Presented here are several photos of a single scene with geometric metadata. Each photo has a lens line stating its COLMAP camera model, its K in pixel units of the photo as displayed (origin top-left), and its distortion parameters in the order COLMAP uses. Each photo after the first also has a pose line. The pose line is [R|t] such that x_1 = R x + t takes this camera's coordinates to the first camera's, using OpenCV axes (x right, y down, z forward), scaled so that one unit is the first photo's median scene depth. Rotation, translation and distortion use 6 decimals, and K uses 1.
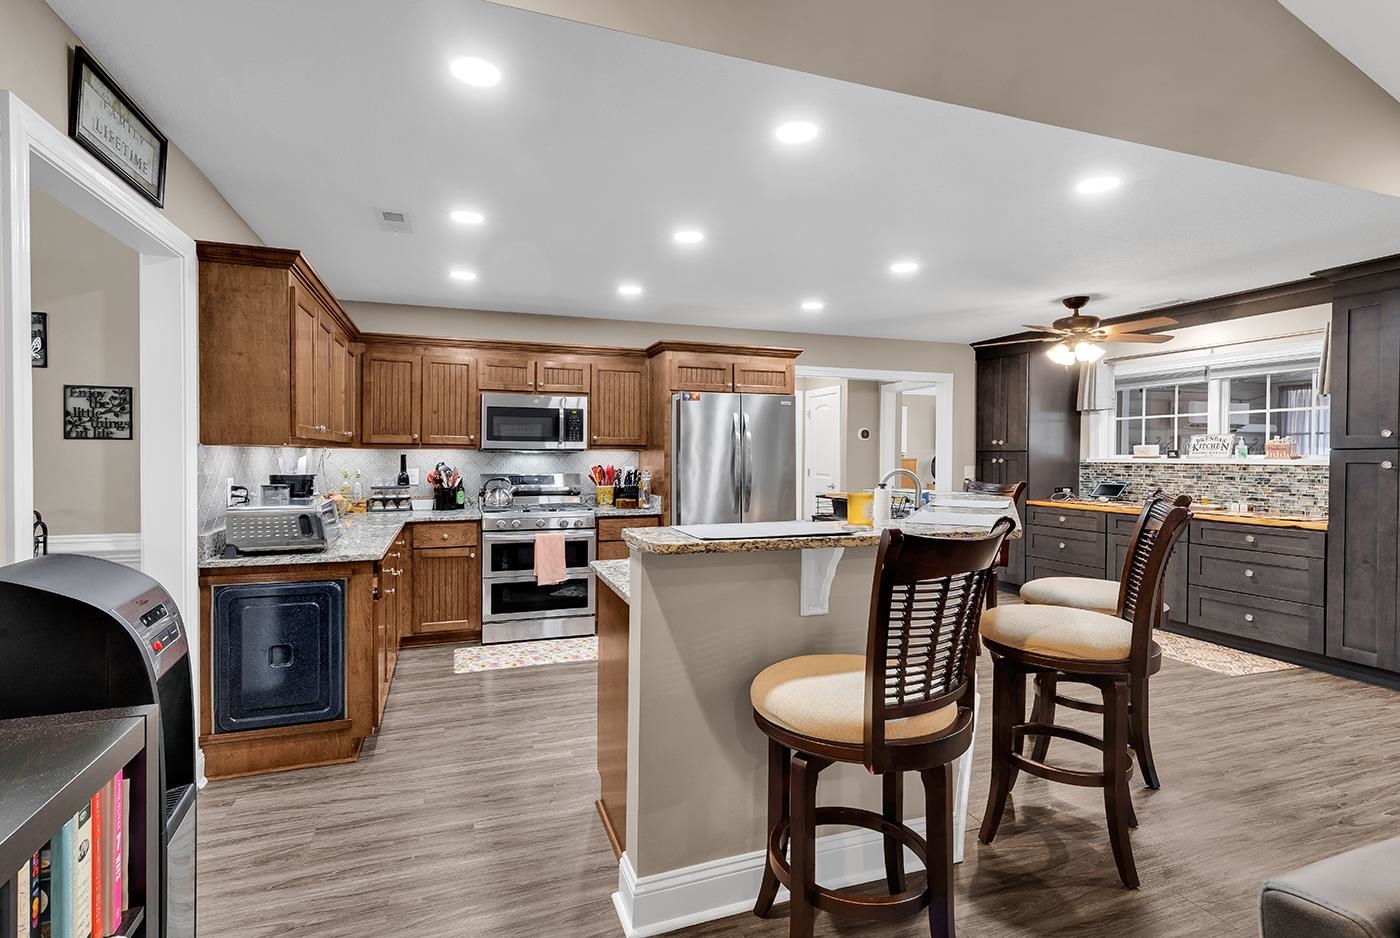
lens RADIAL K [[610.2, 0, 697.9], [0, 610.2, 462.2], [0, 0, 1]] dist [0.008733, 0.000082]
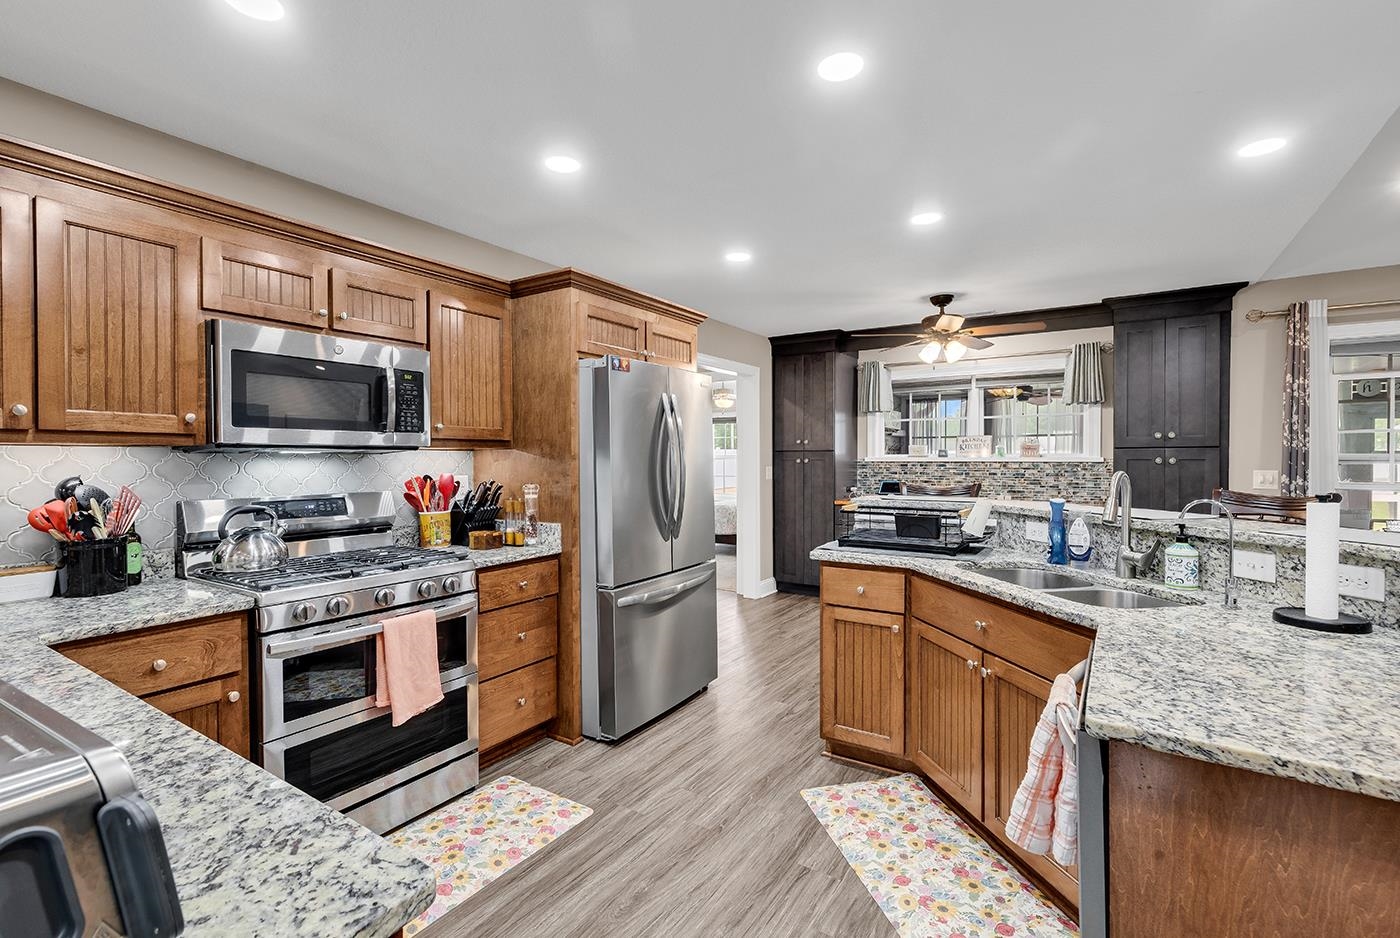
lens RADIAL K [[630.4, 0, 700.3], [0, 630.4, 467.4], [0, 0, 1]] dist [0.009713, -0.000285]
pose [[0.822560, -0.015824, 0.568458, -0.319771], [0.012925, 0.999875, 0.009131, -0.004816], [-0.568531, -0.000163, 0.822662, 0.416532]]
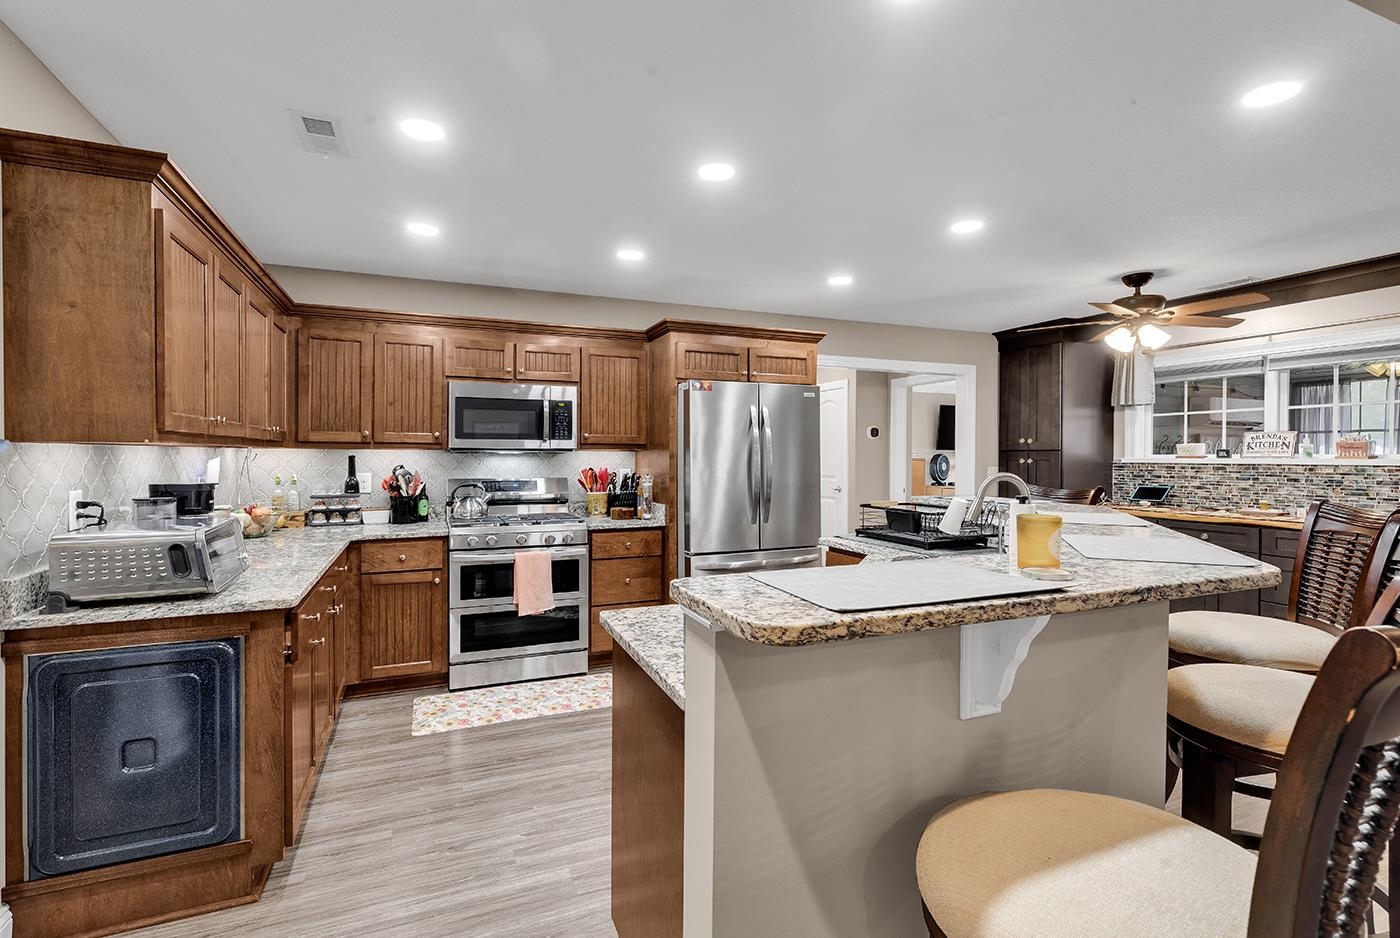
lens RADIAL K [[607.4, 0, 693.6], [0, 607.4, 461.3], [0, 0, 1]] dist [0.000150, -0.000356]
pose [[0.999519, -0.002535, 0.030905, -0.049309], [0.002604, 0.999994, -0.002209, -0.002079], [-0.030899, 0.002289, 0.999520, 0.170121]]
